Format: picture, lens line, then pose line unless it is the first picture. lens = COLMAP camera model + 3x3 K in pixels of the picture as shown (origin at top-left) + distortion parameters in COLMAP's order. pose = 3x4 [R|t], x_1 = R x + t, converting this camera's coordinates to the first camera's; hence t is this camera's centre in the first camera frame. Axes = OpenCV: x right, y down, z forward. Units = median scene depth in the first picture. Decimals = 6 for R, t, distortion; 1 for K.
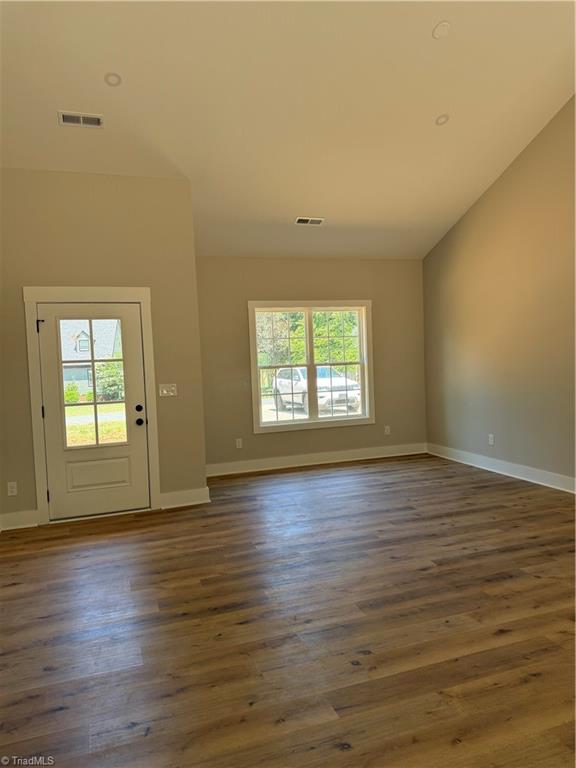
lens RADIAL K [[540.5, 0, 288.0], [0, 540.5, 384.0], [0, 0, 1]] dist [0.092015, -0.124975]
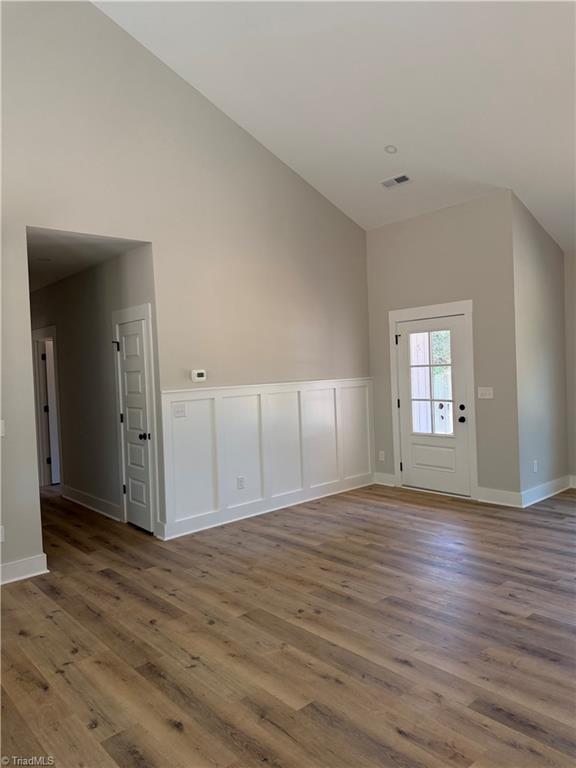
lens RADIAL K [[540.5, 0, 288.0], [0, 540.5, 384.0], [0, 0, 1]] dist [0.092015, -0.124975]
pose [[0.380896, 0.047449, -0.923399, 0.675151], [-0.022912, 0.998860, 0.041875, -0.045878], [0.924334, 0.005207, 0.381549, 0.243815]]
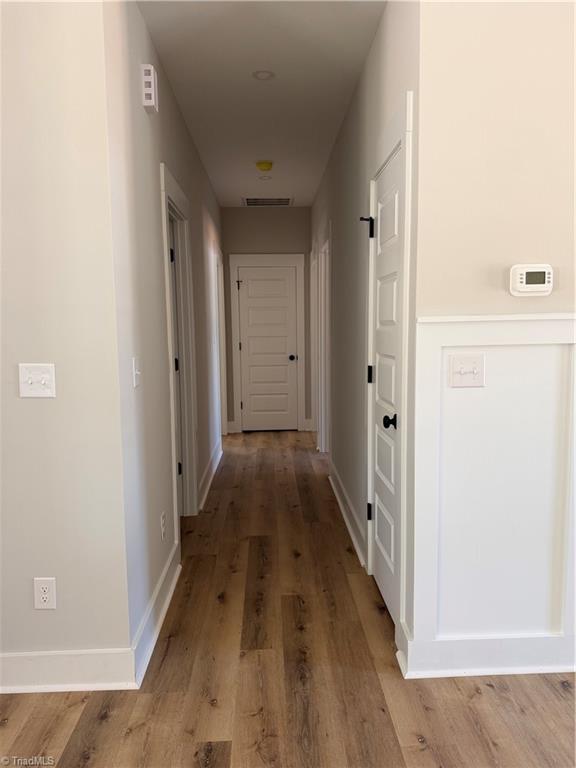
lens RADIAL K [[540.5, 0, 288.0], [0, 540.5, 384.0], [0, 0, 1]] dist [0.092015, -0.124975]
pose [[-0.299635, 0.154422, -0.941474, 0.068232], [-0.022502, 0.985396, 0.168787, -0.003530], [0.953789, 0.071760, -0.291784, 0.438574]]
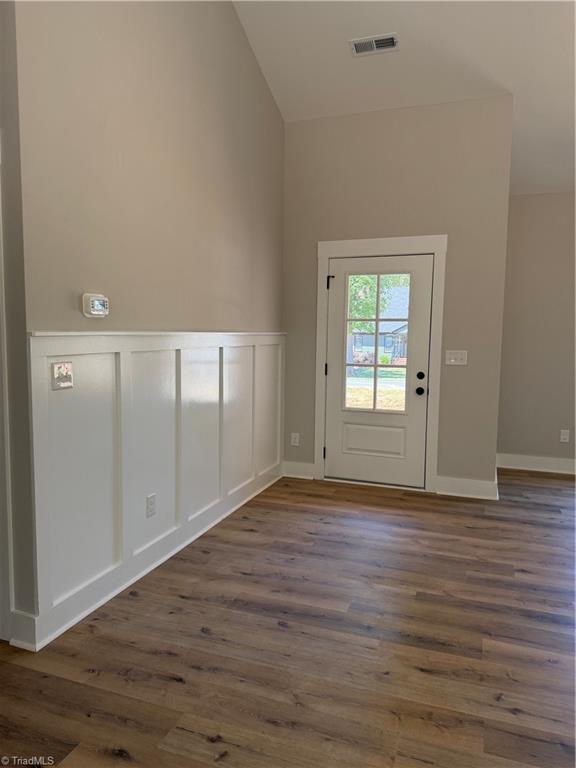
lens RADIAL K [[540.5, 0, 288.0], [0, 540.5, 384.0], [0, 0, 1]] dist [0.092015, -0.124975]
pose [[0.773931, 0.110738, -0.623513, 0.117110], [-0.077030, 0.993743, 0.080879, 0.003674], [0.628568, -0.014565, 0.777618, 0.189734]]
